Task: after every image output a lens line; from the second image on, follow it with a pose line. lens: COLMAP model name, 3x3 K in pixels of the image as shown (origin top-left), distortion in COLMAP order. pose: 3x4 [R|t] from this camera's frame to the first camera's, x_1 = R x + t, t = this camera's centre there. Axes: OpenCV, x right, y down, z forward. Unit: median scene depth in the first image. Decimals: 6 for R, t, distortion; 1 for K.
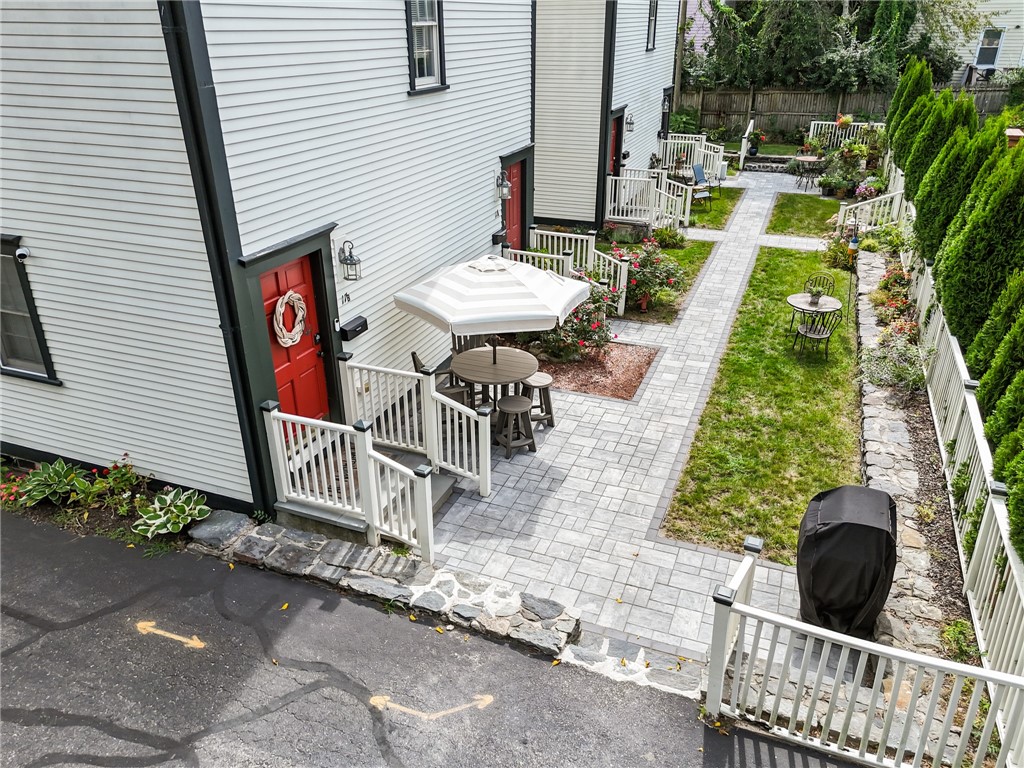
lens RADIAL K [[750.2, 0, 512.0], [0, 750.2, 384.0], [0, 0, 1]] dist [0.069974, -0.055954]
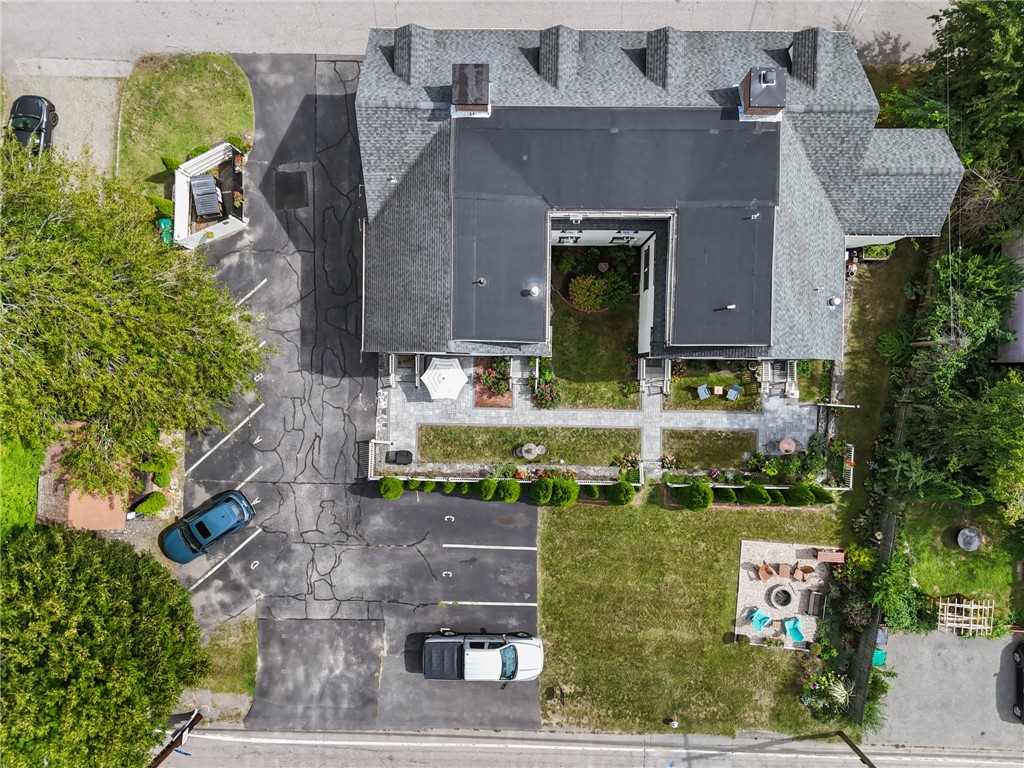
lens RADIAL K [[750.2, 0, 512.0], [0, 750.2, 384.0], [0, 0, 1]] dist [0.069974, -0.055954]
pose [[0.349925, 0.936665, 0.014540, 0.078934], [-0.398419, 0.134761, 0.907249, -4.395139], [0.847829, -0.323262, 0.420342, -0.465735]]
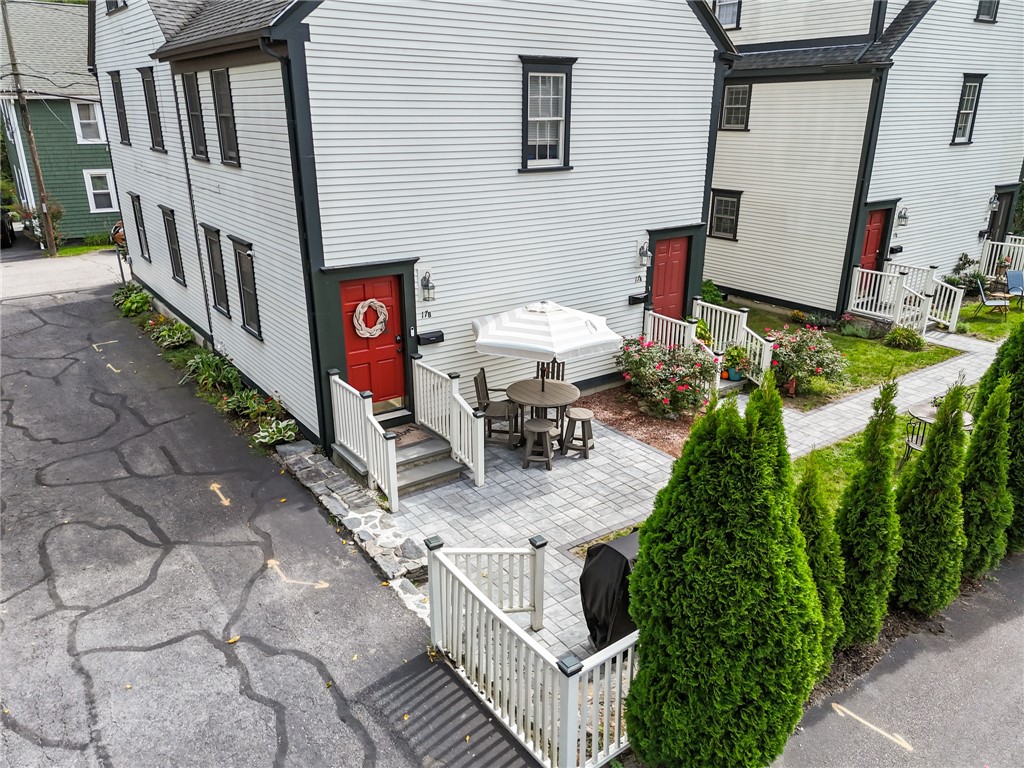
lens RADIAL K [[748.6, 0, 512.0], [0, 748.6, 384.0], [0, 0, 1]] dist [0.081603, -0.098475]
pose [[0.838752, 0.190353, -0.510157, 0.619105], [-0.240082, 0.970201, -0.032713, 0.013984], [0.488728, 0.149918, 0.859459, -0.055688]]
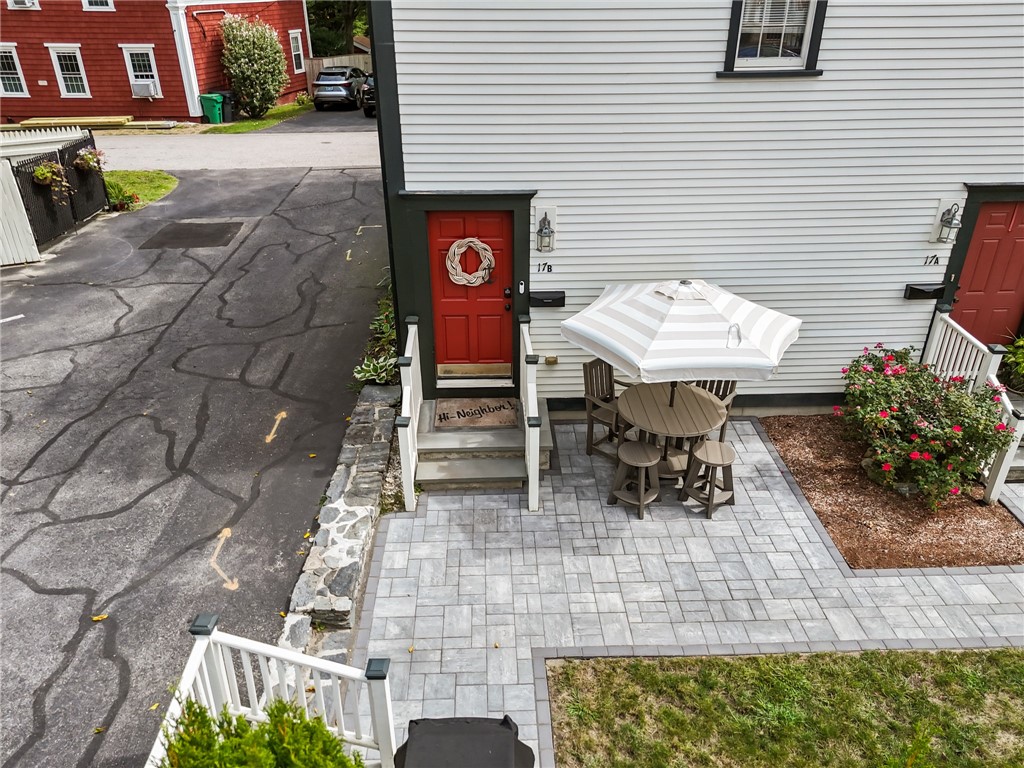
lens RADIAL K [[750.2, 0, 512.0], [0, 750.2, 384.0], [0, 0, 1]] dist [0.069974, -0.055954]
pose [[0.401752, 0.434756, -0.805967, 0.653000], [-0.396346, 0.875965, 0.274947, -0.239497], [0.825533, 0.208981, 0.524235, 0.469533]]
